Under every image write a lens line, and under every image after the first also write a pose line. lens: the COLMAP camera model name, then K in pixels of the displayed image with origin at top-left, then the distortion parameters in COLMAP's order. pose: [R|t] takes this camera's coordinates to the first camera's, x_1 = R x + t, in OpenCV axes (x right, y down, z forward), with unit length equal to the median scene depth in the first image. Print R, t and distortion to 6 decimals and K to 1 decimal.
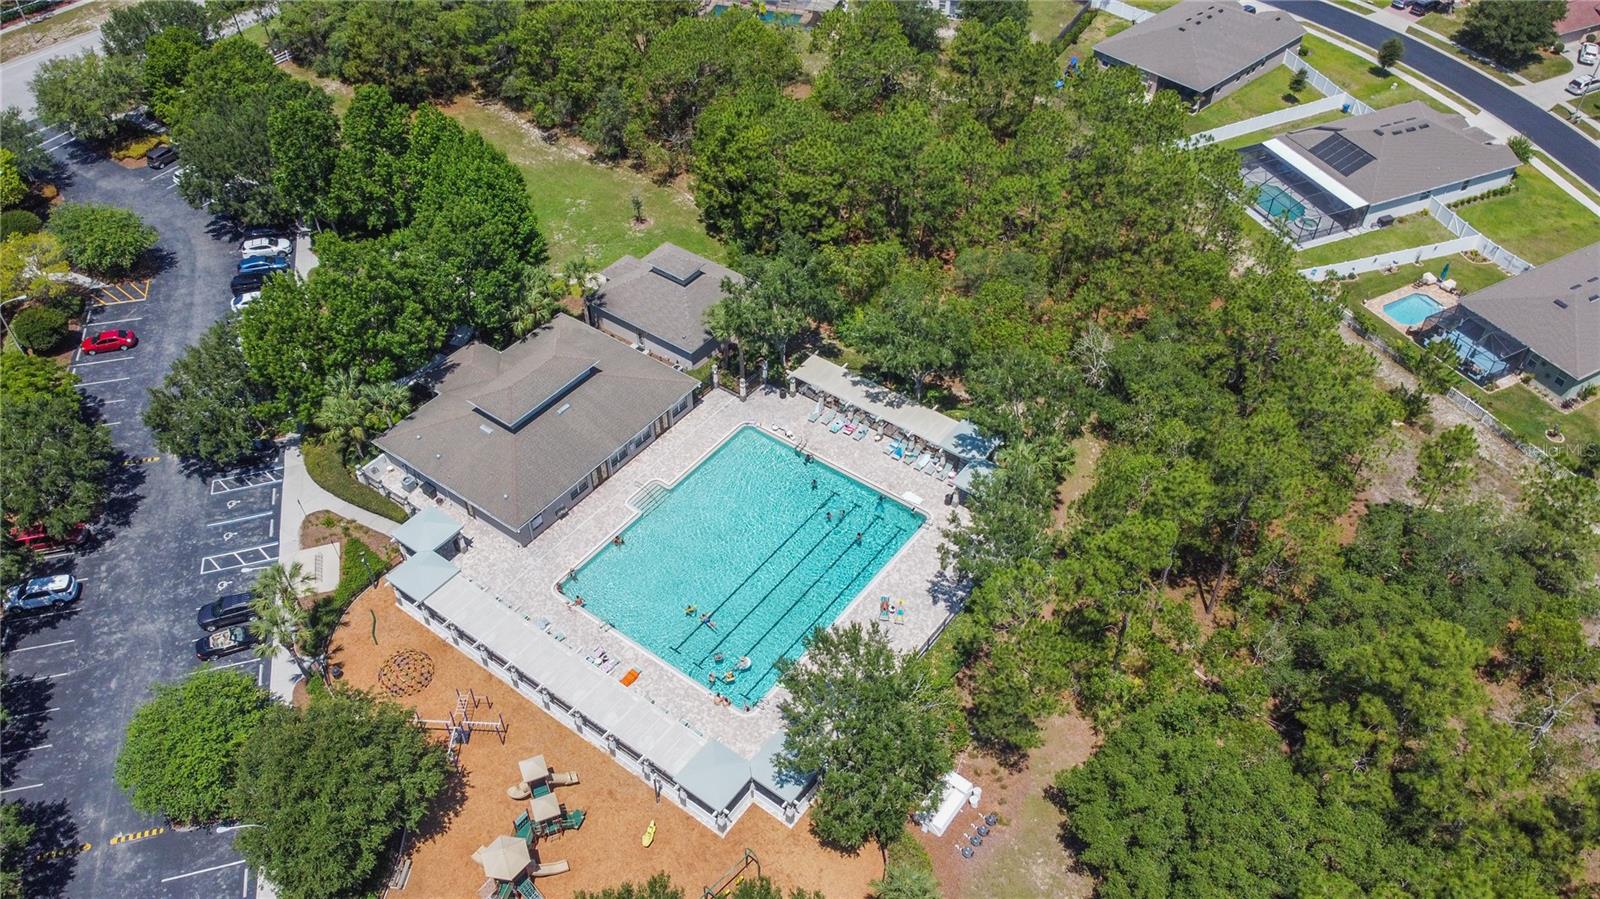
lens RADIAL K [[1212.5, 0, 800.2], [0, 1212.5, 446.5], [0, 0, 1]] dist [-0.005530, 0.006159]
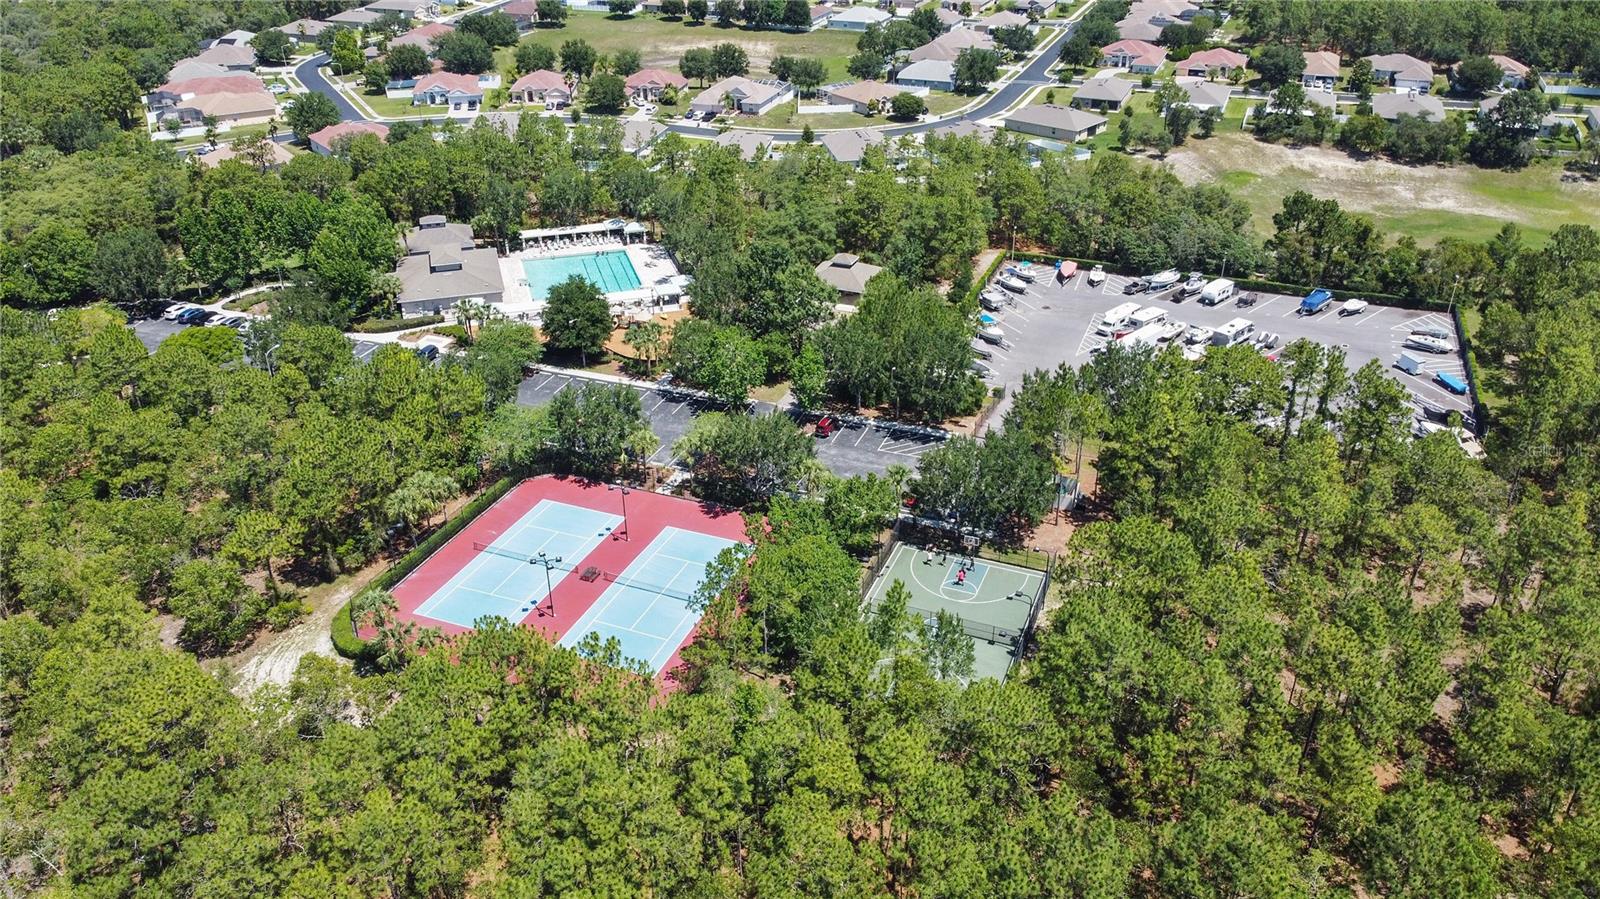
lens RADIAL K [[1212.5, 0, 798.0], [0, 1212.5, 437.9], [0, 0, 1]] dist [-0.005530, 0.006159]
pose [[0.598367, -0.379592, 0.705597, -1.419320], [0.555167, 0.831406, -0.023524, 0.577064], [-0.577708, 0.405800, 0.708223, -0.655679]]
